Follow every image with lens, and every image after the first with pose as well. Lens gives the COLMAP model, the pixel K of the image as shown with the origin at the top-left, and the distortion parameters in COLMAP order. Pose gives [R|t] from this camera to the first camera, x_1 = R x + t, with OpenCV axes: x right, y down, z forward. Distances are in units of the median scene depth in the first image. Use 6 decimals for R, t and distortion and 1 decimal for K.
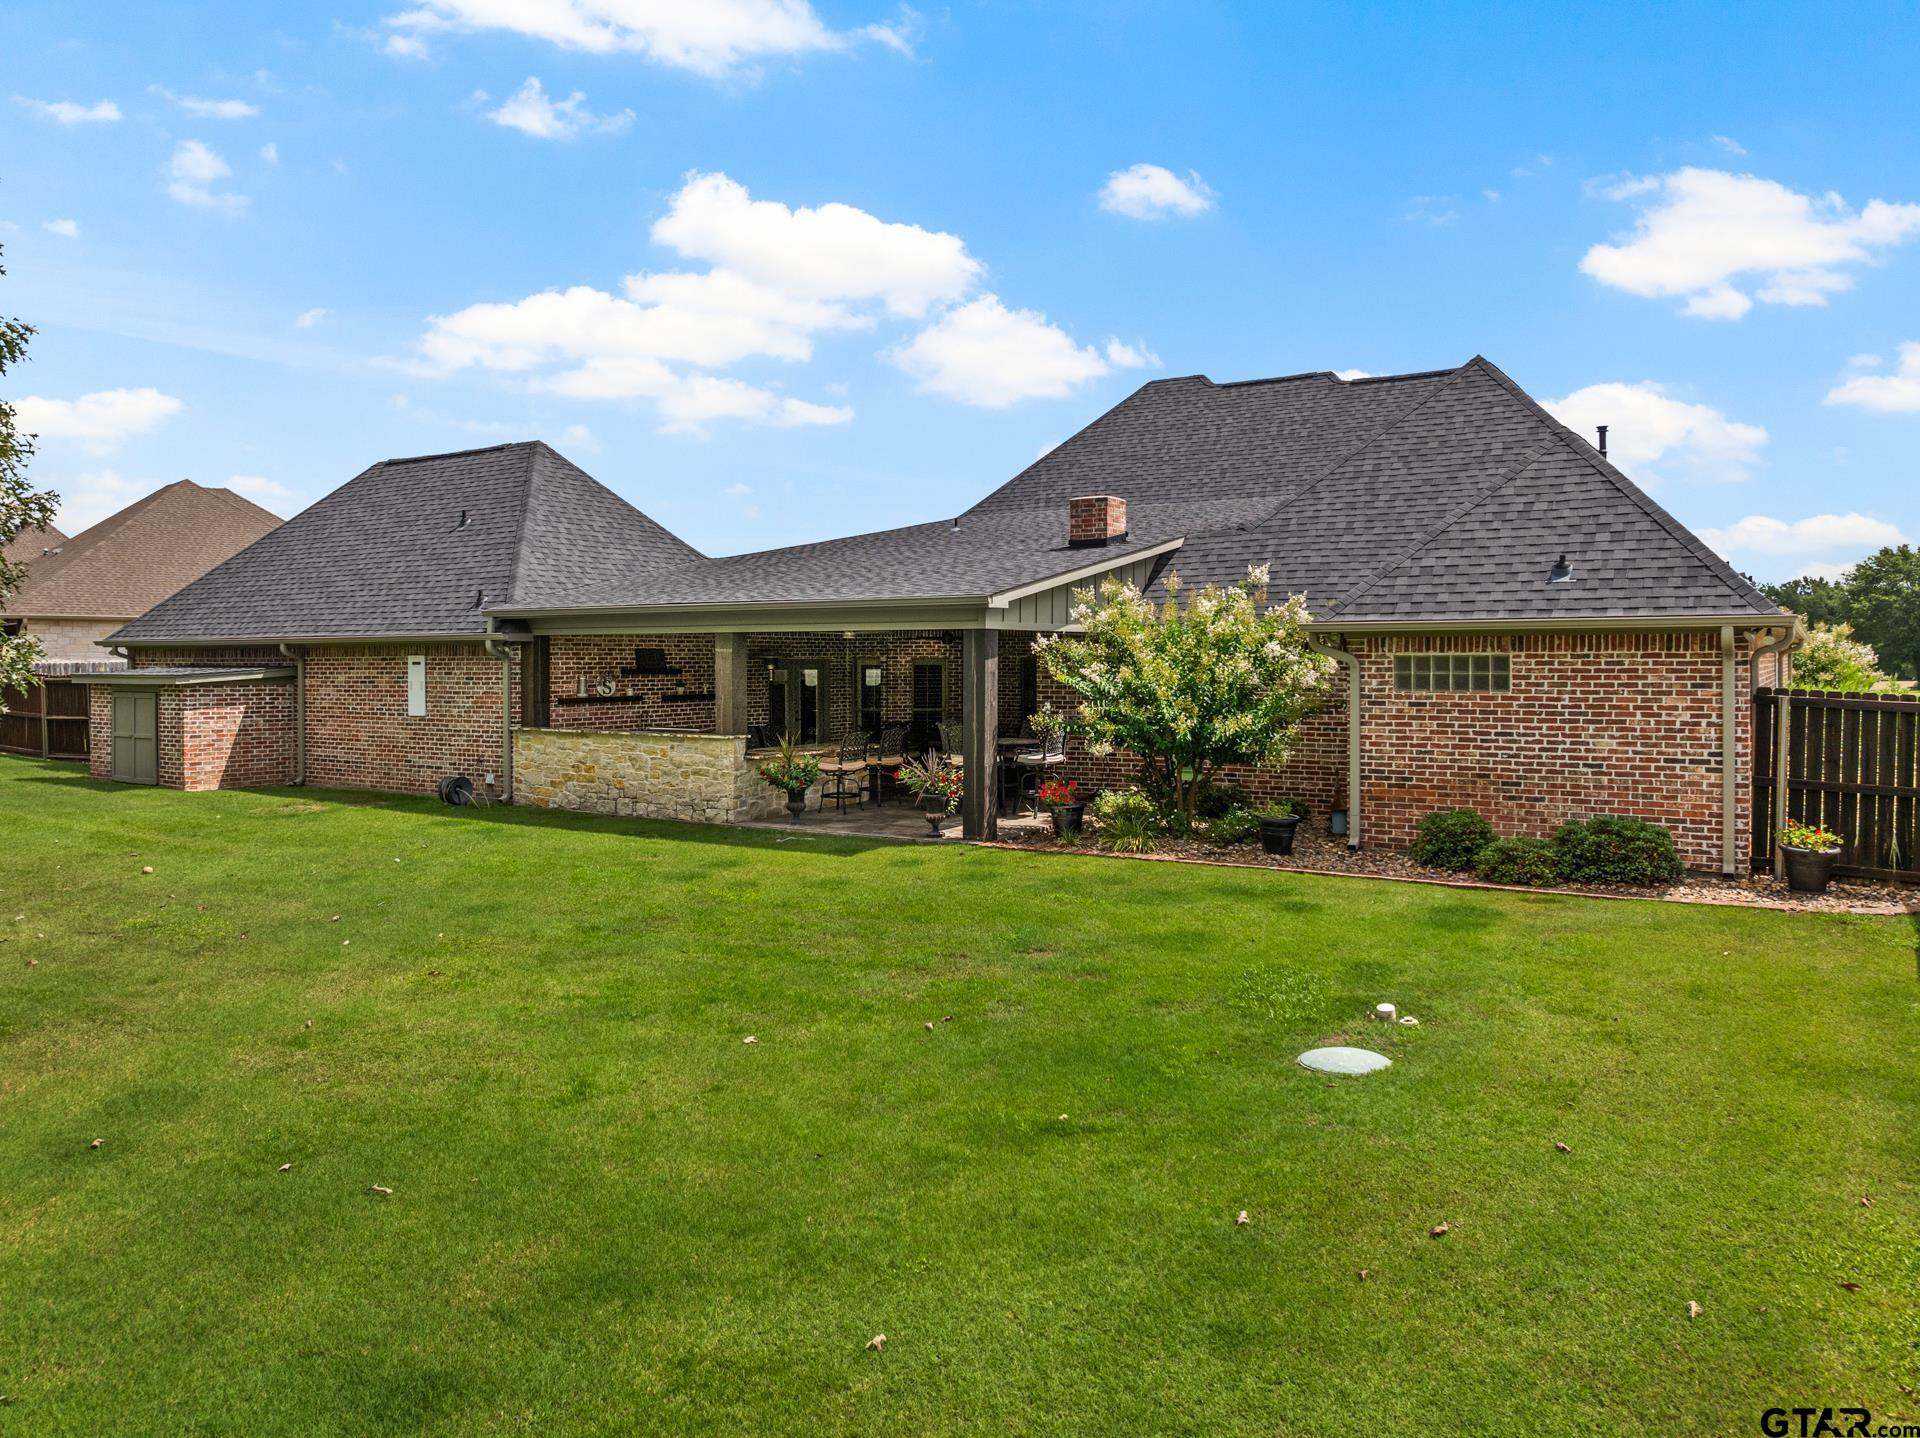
lens RADIAL K [[1346.8, 0, 968.1], [0, 1346.8, 712.4], [0, 0, 1]] dist [-0.023513, -0.041365]
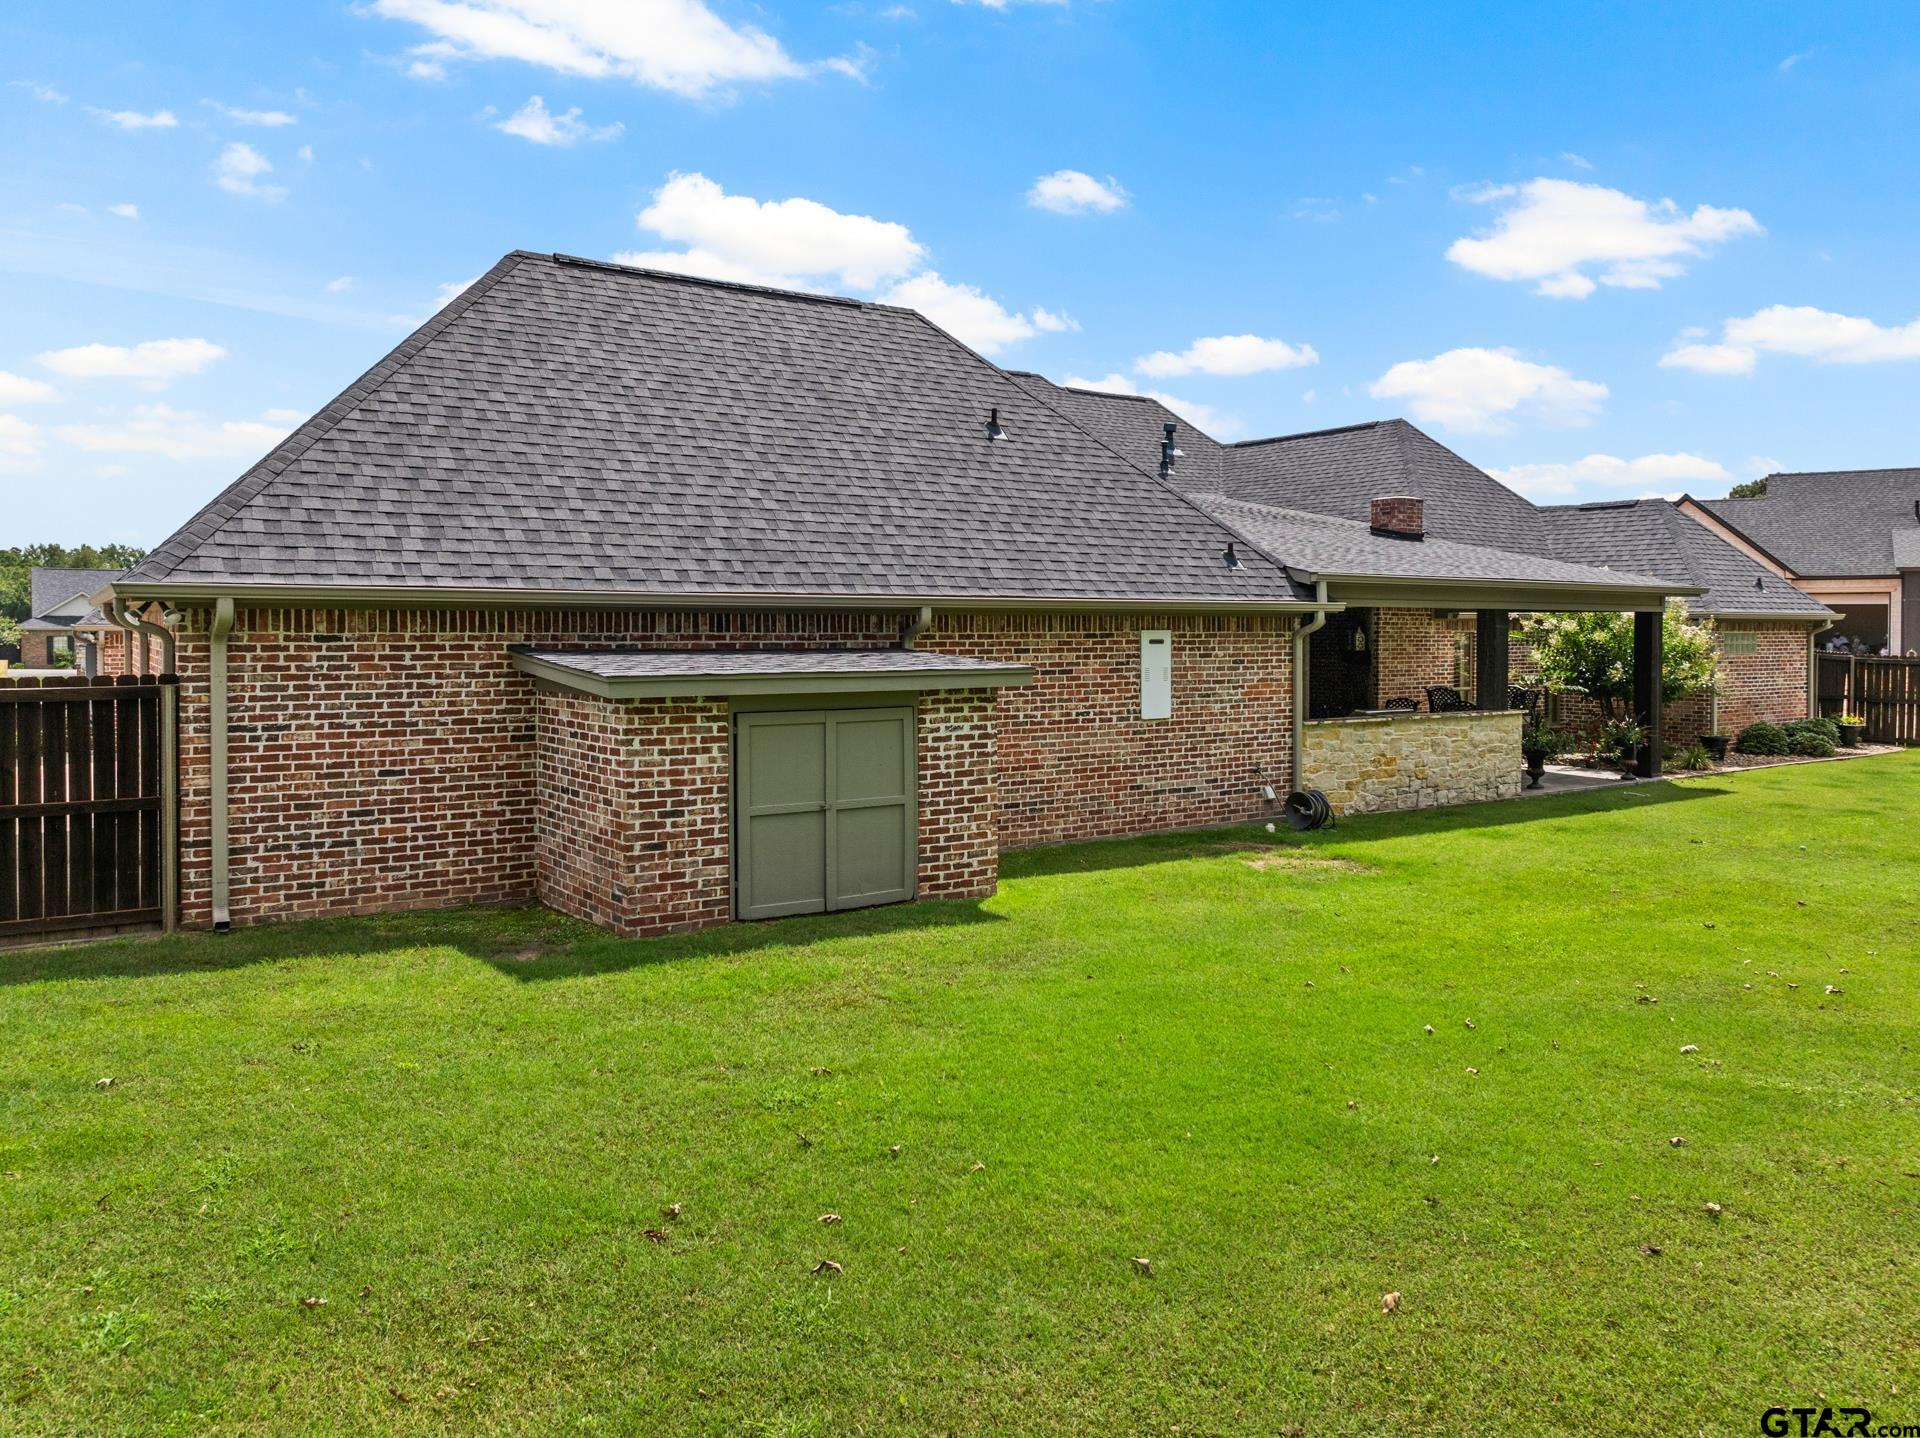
lens RADIAL K [[1346.8, 0, 968.1], [0, 1346.8, 712.4], [0, 0, 1]] dist [-0.023513, -0.041365]
pose [[0.417045, -0.056206, 0.907146, -1.193222], [0.033162, 0.998362, 0.046611, -0.039667], [-0.908281, 0.010644, 0.418226, 0.892634]]
